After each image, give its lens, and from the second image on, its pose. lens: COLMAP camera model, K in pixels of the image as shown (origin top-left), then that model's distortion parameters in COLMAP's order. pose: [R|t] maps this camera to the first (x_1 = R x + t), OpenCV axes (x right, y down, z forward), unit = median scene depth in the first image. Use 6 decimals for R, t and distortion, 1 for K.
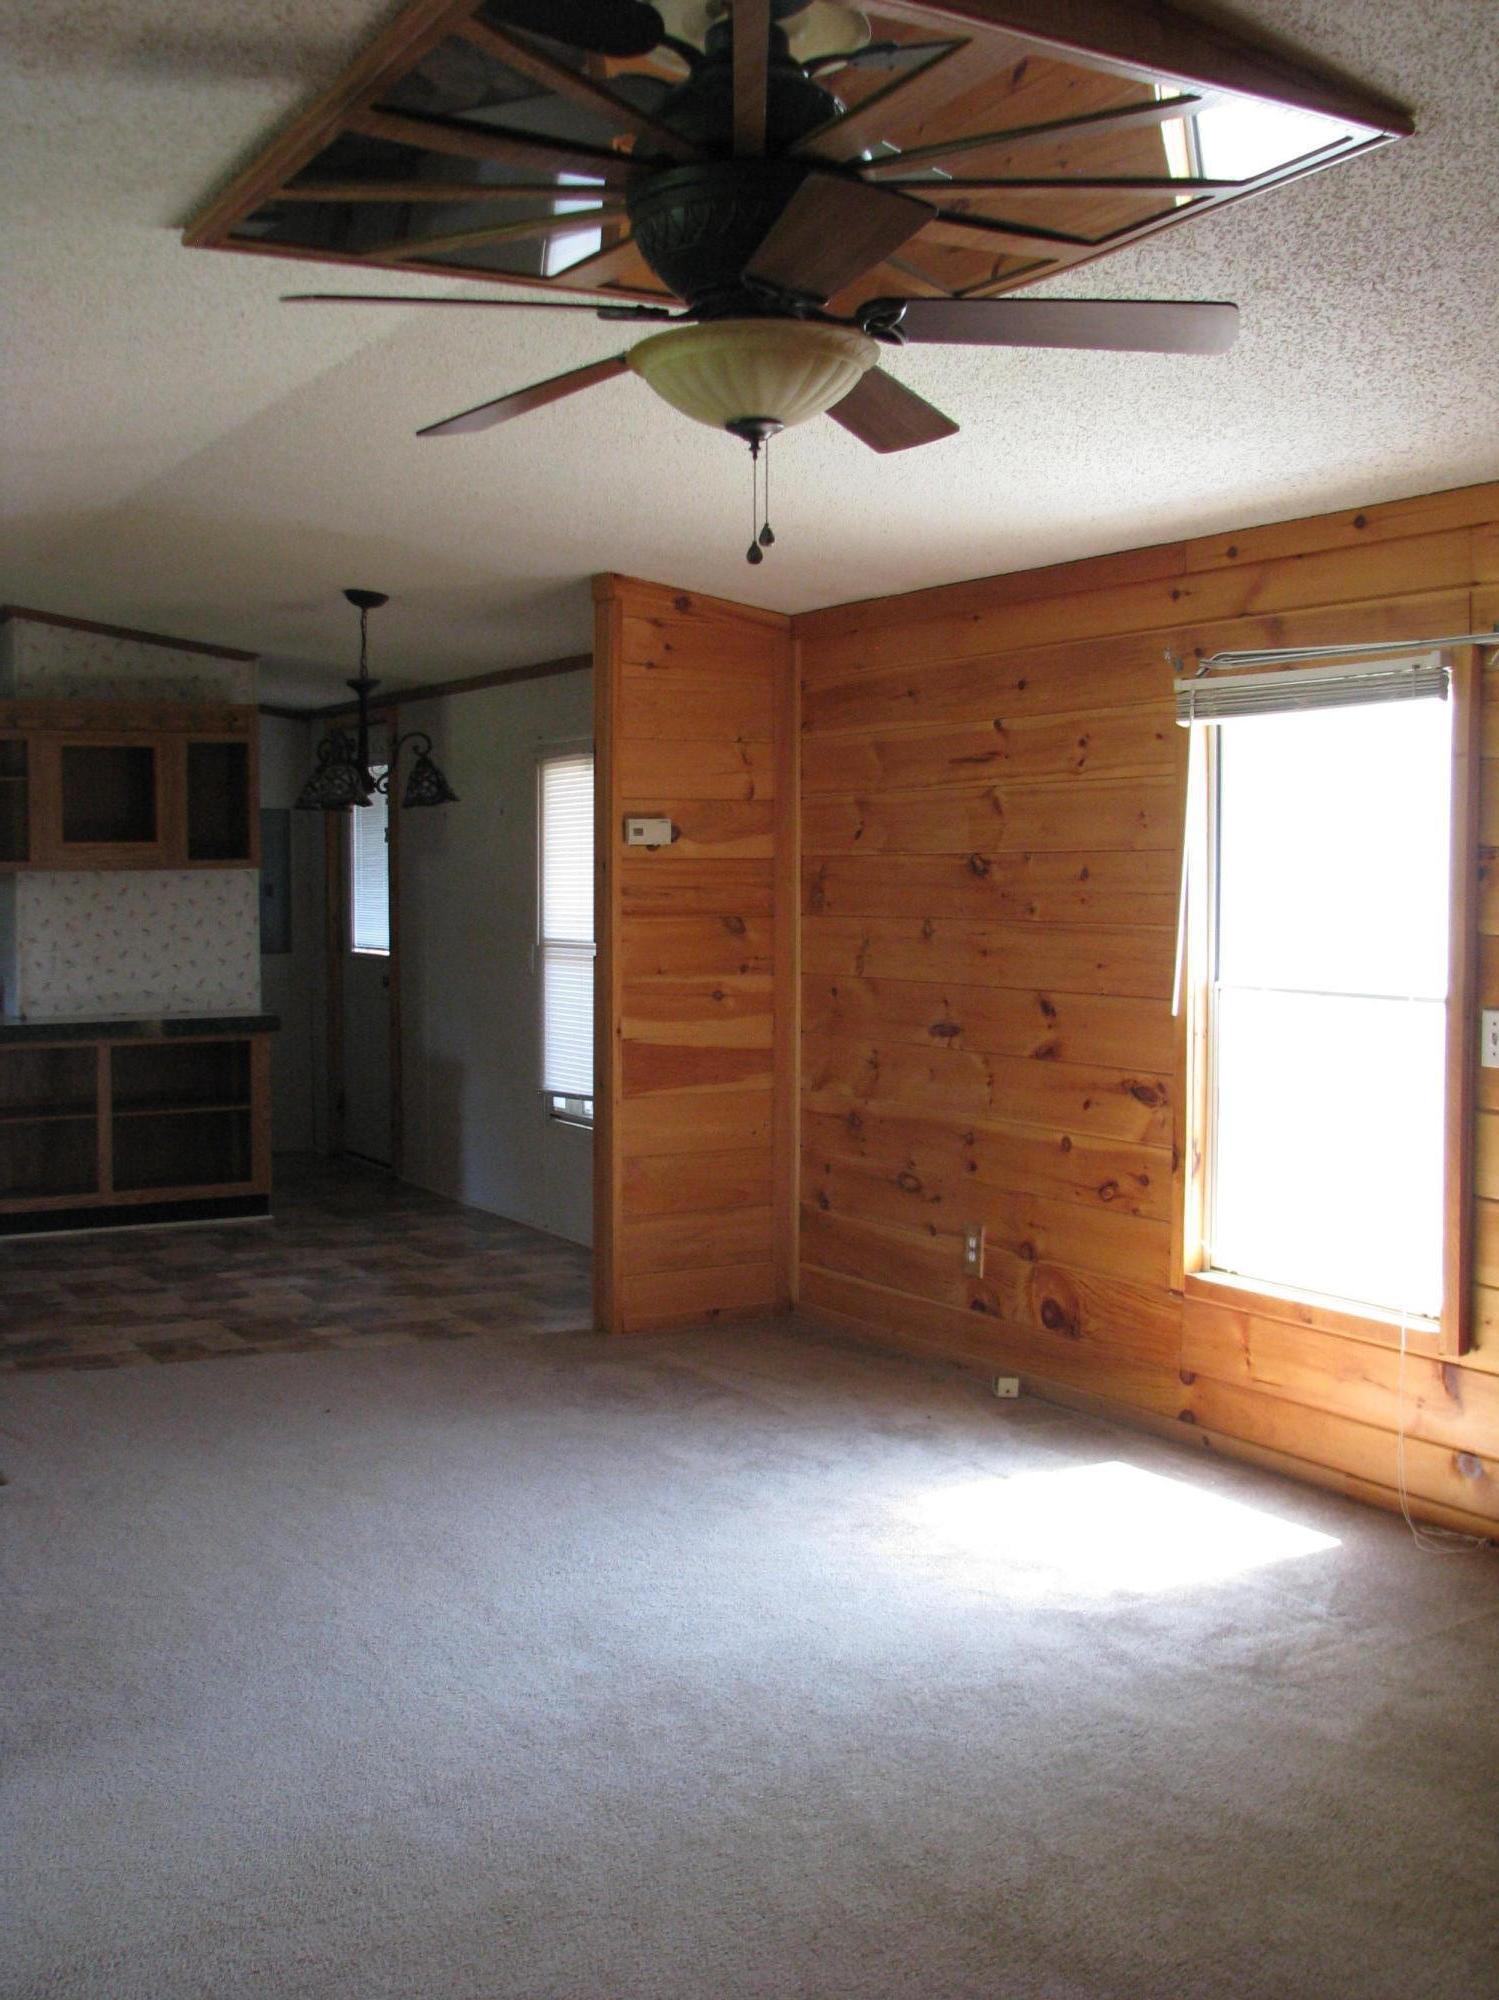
lens RADIAL K [[2169.2, 0, 749.5], [0, 2169.2, 1000.0], [0, 0, 1]] dist [-0.203413, 0.279202]
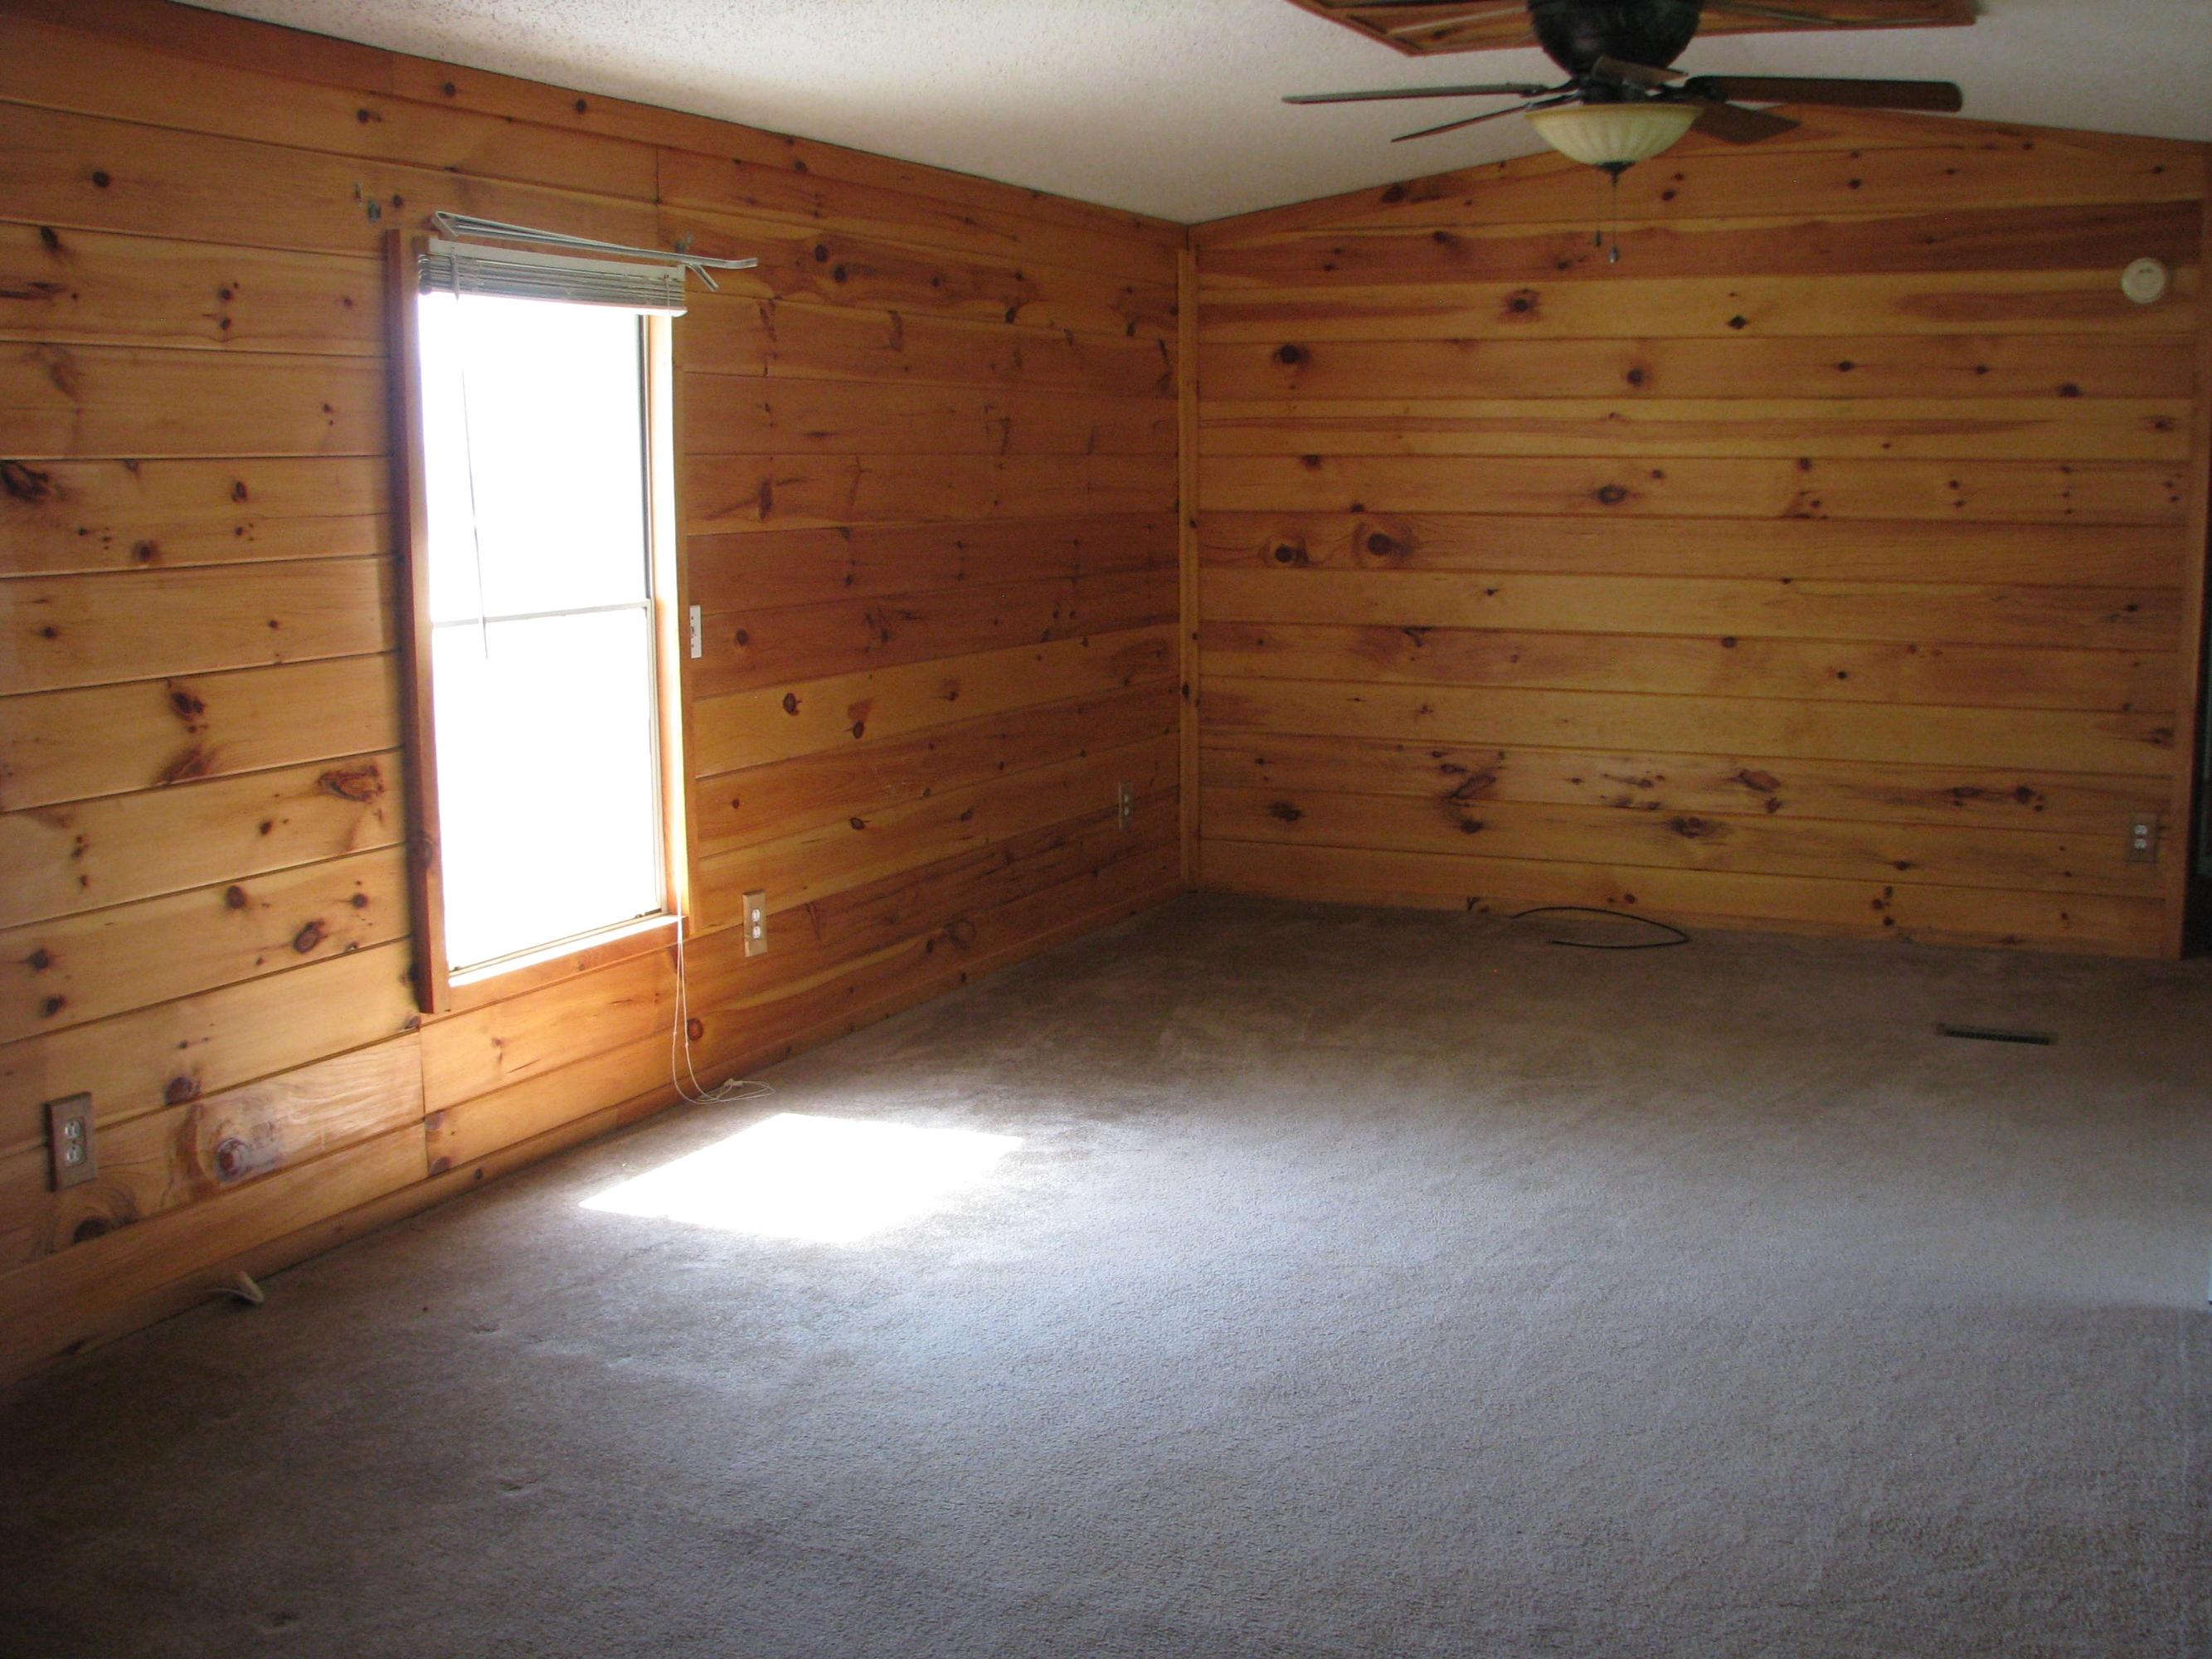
lens RADIAL K [[2399.3, 0, 1123.6], [0, 2399.3, 829.6], [0, 0, 1]] dist [-0.203413, 0.279202]
pose [[-0.581057, -0.118740, 0.805154, -0.660715], [0.052423, 0.981785, 0.182621, -0.080179], [-0.812173, 0.148322, -0.564248, 1.311917]]
